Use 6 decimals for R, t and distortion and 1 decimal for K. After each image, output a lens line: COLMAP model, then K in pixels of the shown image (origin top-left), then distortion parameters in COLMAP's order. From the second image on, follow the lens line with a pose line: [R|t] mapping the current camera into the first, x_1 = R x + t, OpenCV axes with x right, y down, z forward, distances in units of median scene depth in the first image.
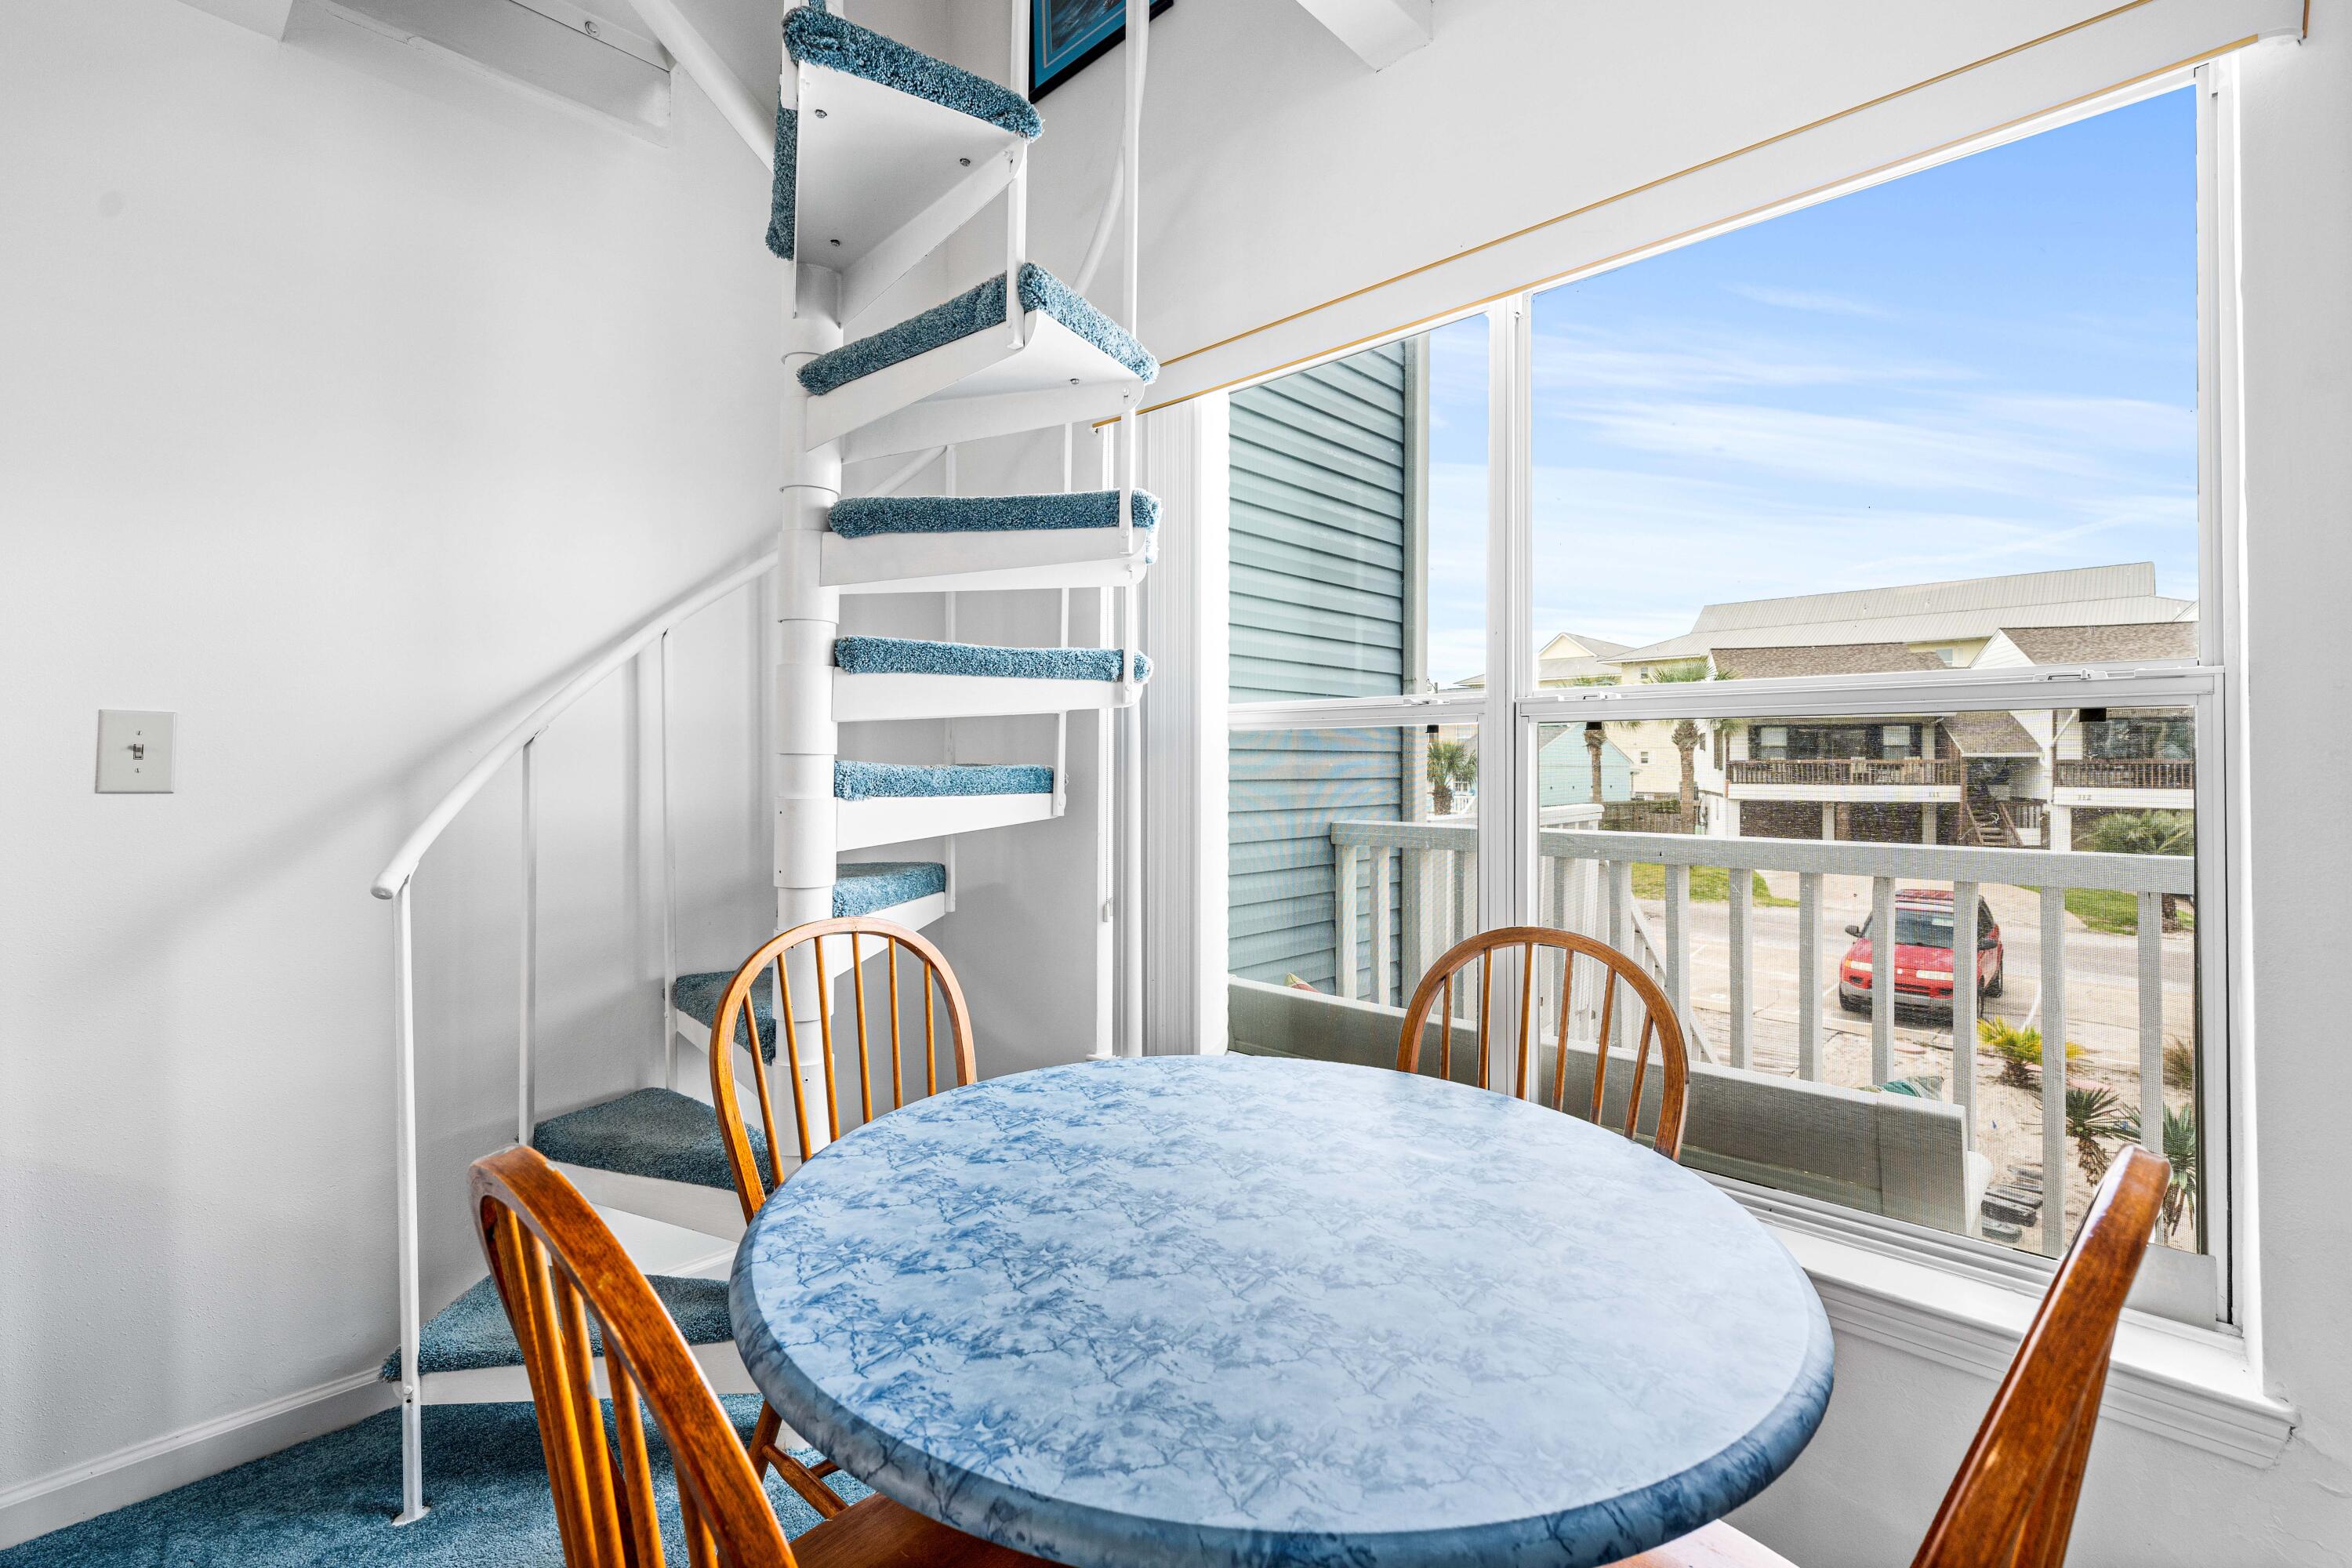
lens RADIAL K [[1047.6, 0, 1179.9], [0, 1047.6, 761.3], [0, 0, 1]] dist [-0.000162, 0.000100]
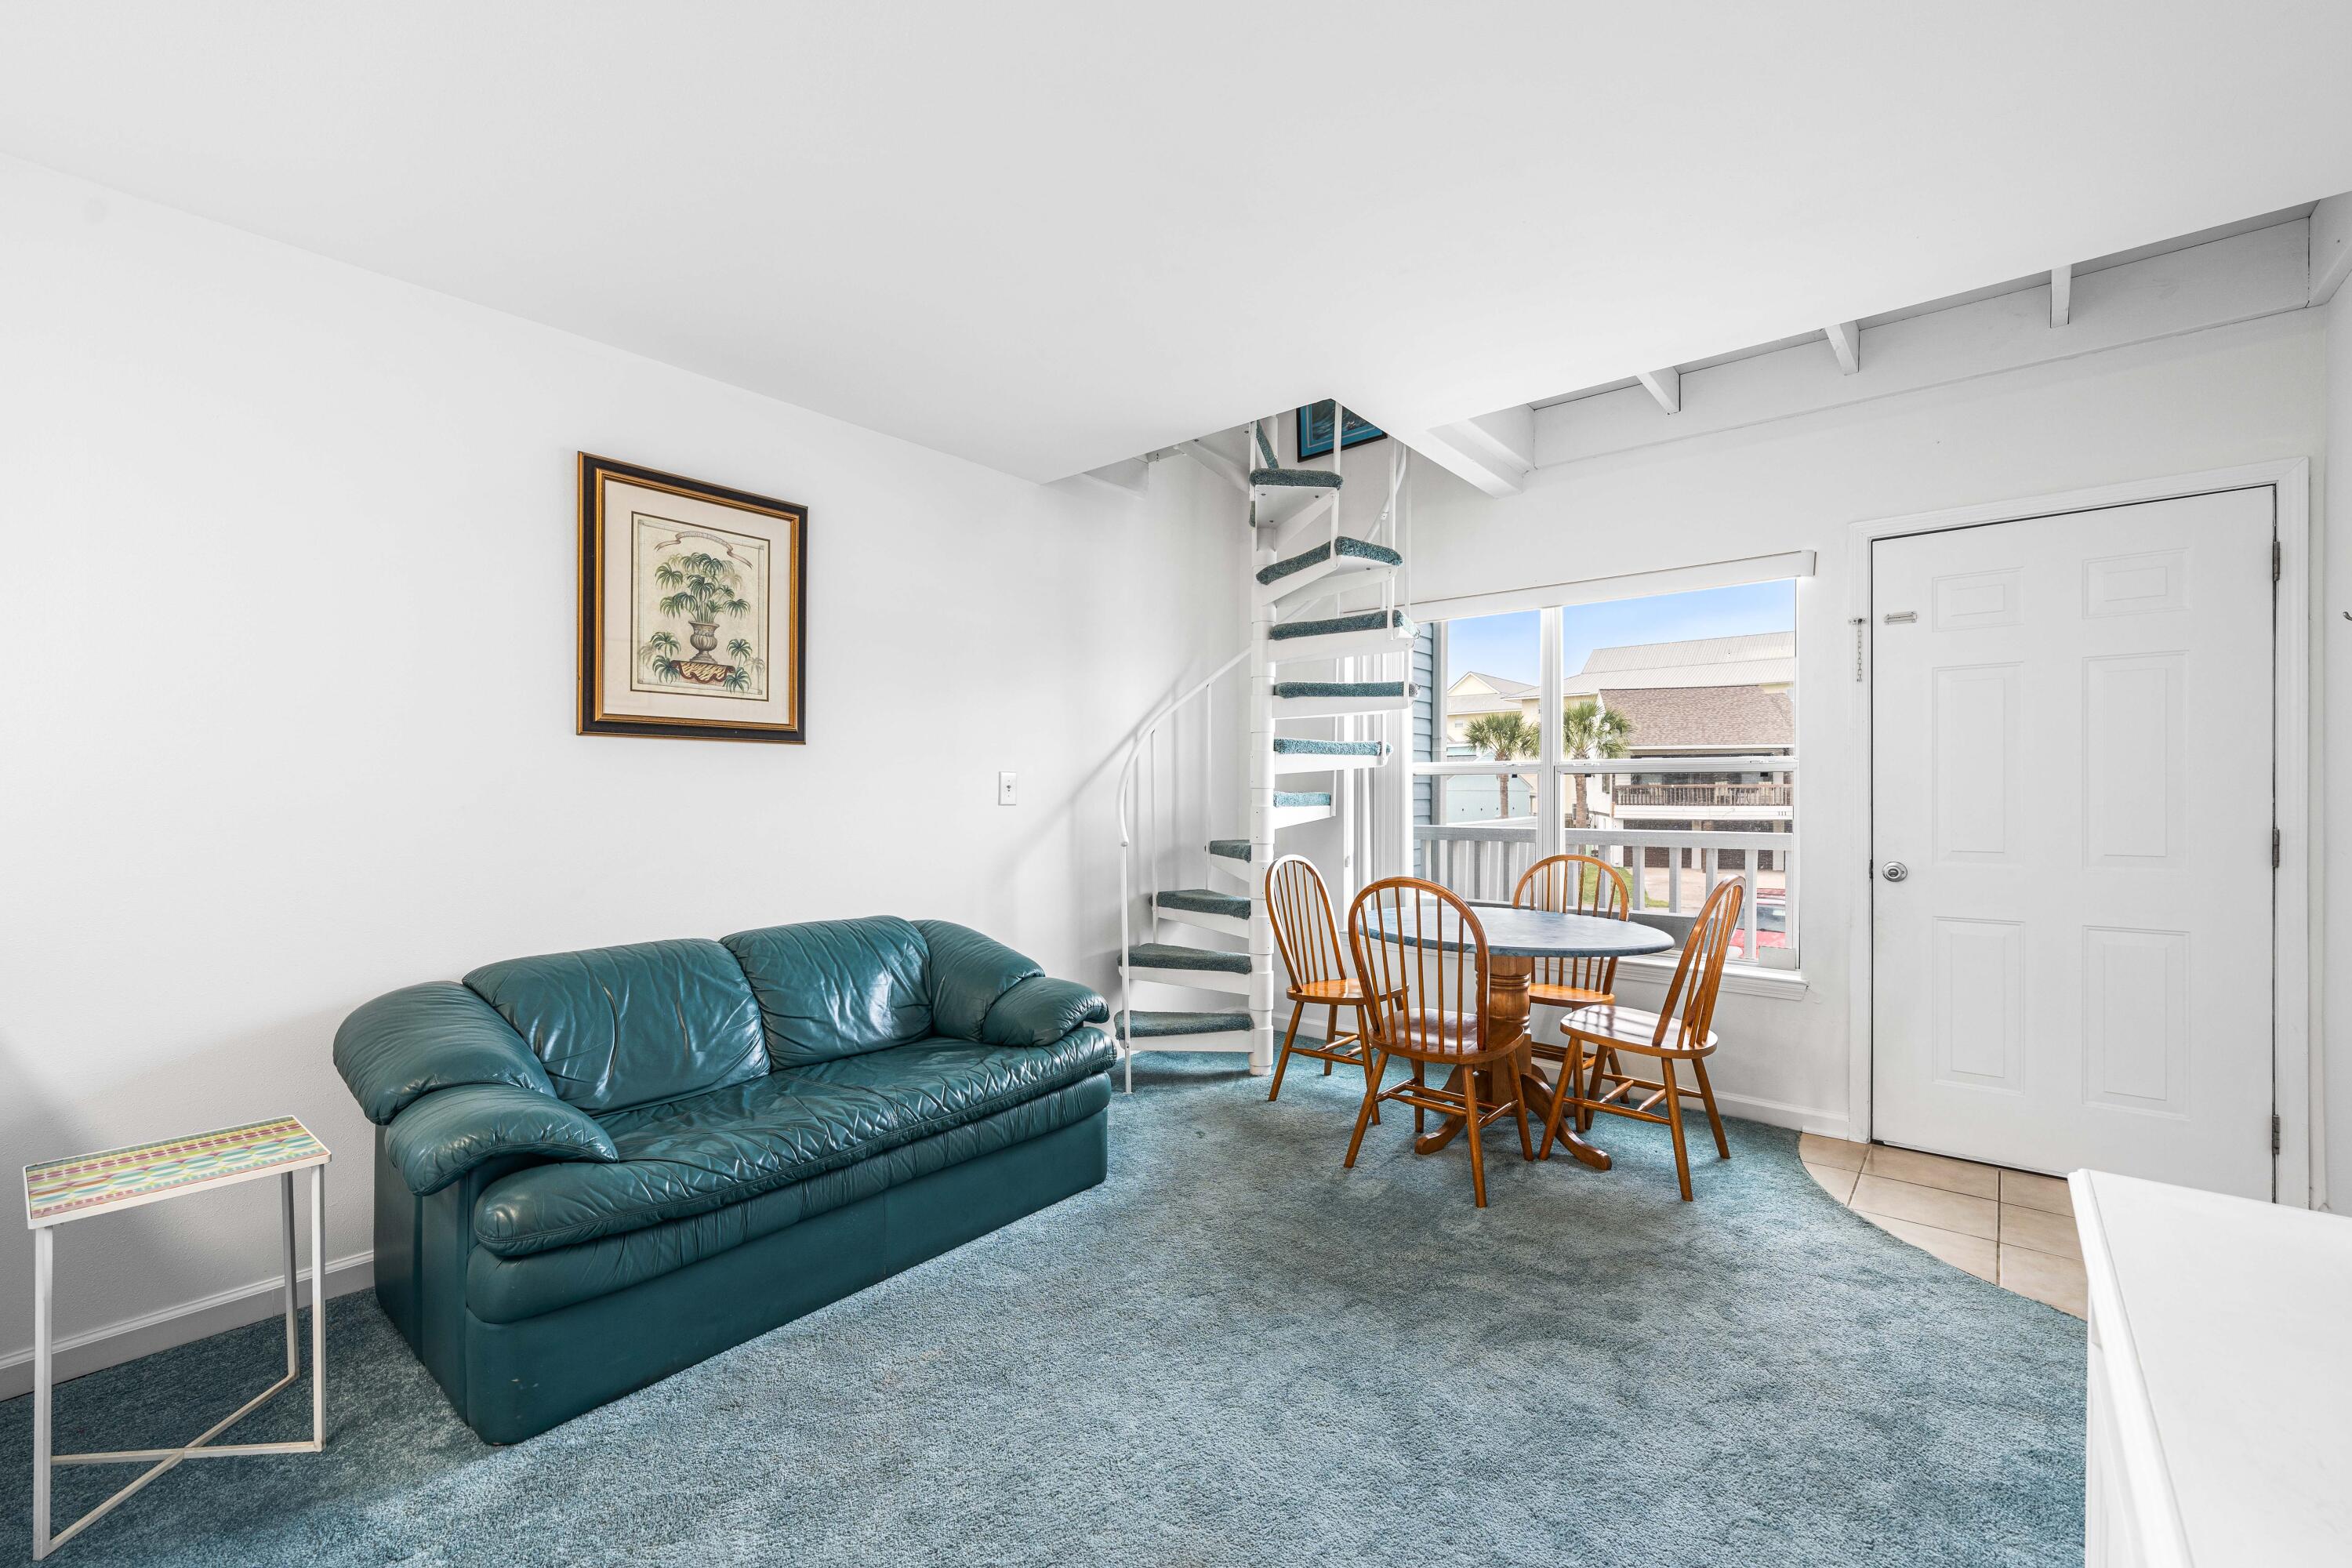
lens RADIAL K [[978.3, 0, 1168.9], [0, 978.3, 802.6], [0, 0, 1]] dist [0.003759, 0.000199]
pose [[0.998320, -0.004183, 0.057792, -0.545514], [0.003278, 0.999871, 0.015739, -0.007239], [-0.057851, -0.015523, 0.998205, -0.937237]]
